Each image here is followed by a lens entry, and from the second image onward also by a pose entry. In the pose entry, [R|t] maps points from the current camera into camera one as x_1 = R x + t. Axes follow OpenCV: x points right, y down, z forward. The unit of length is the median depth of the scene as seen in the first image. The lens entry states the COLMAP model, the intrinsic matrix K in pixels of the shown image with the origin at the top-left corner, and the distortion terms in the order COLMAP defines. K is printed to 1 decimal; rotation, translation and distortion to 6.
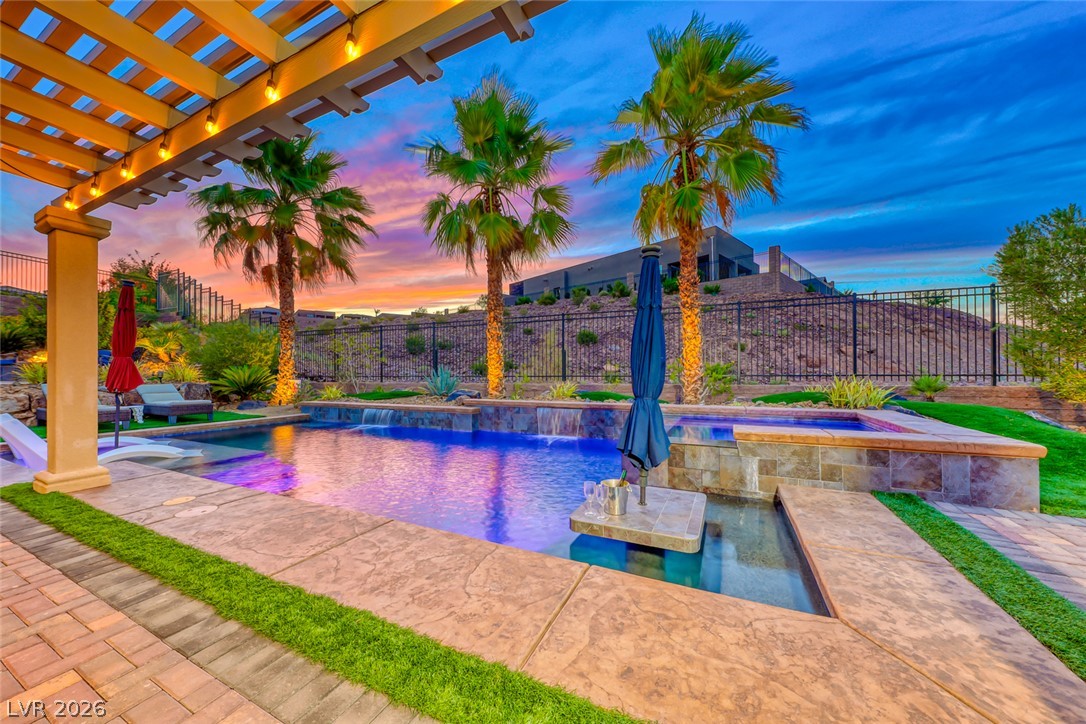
lens RADIAL K [[380.0, 0, 537.7], [0, 380.0, 365.7], [0, 0, 1]] dist [0.003785, -0.002753]
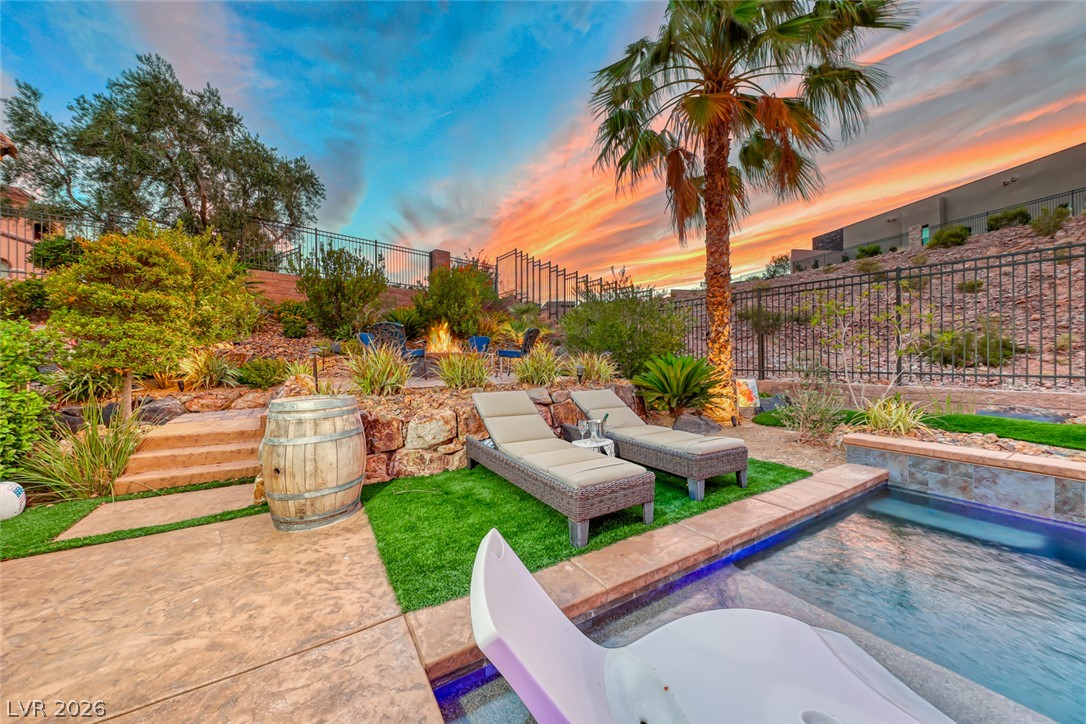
lens RADIAL K [[380.0, 0, 543.0], [0, 380.0, 359.5], [0, 0, 1]] dist [0.003785, -0.002753]
pose [[0.841412, 0.002081, -0.540390, -0.928528], [0.013110, 0.999620, 0.024264, -0.012615], [0.540235, -0.027500, 0.841065, 0.596867]]
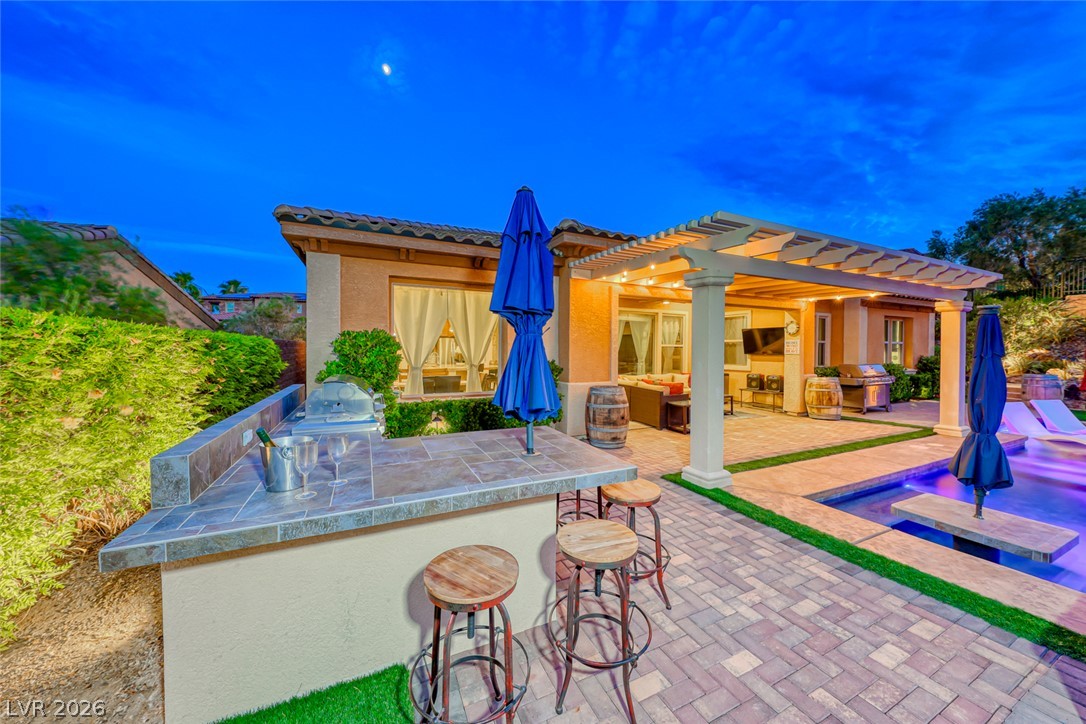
lens RADIAL K [[380.0, 0, 538.0], [0, 380.0, 351.7], [0, 0, 1]] dist [0.003785, -0.002753]
pose [[-0.627761, 0.009006, -0.778354, 0.810388], [0.014103, 0.999901, 0.000195, -0.072232], [0.778278, -0.010855, -0.627826, 0.257427]]
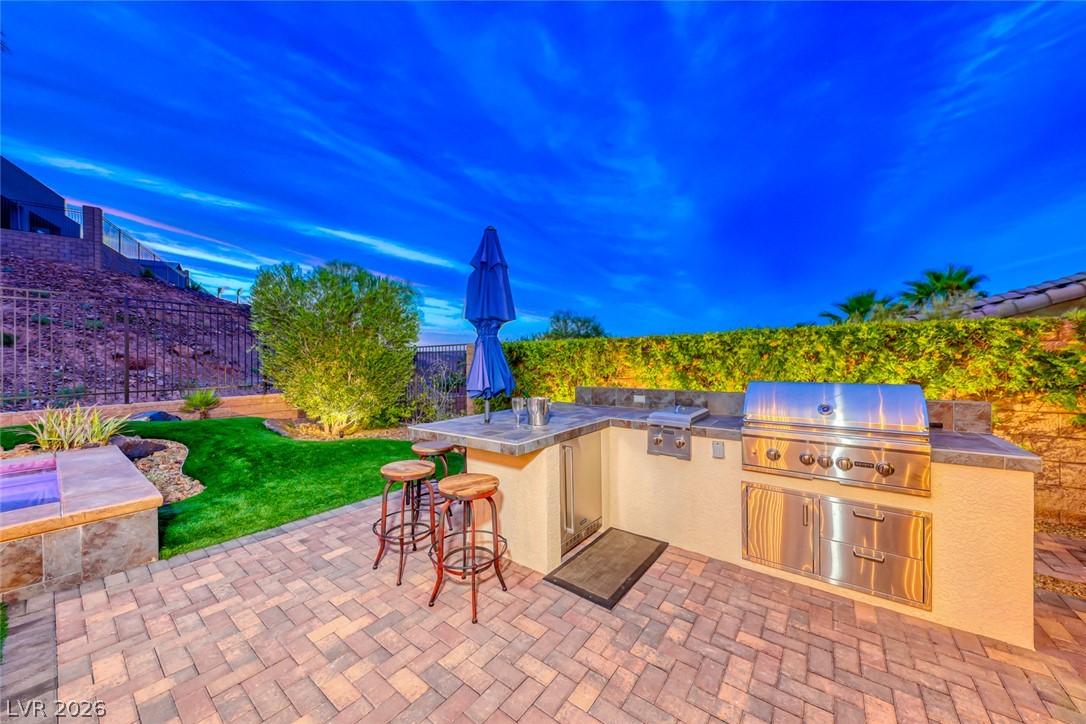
lens RADIAL K [[380.0, 0, 540.5], [0, 380.0, 362.8], [0, 0, 1]] dist [0.003785, -0.002753]
pose [[0.188341, -0.002000, 0.982102, 0.185001], [-0.009863, 0.999944, 0.003928, -0.057673], [-0.982054, -0.010426, 0.188310, -0.073866]]
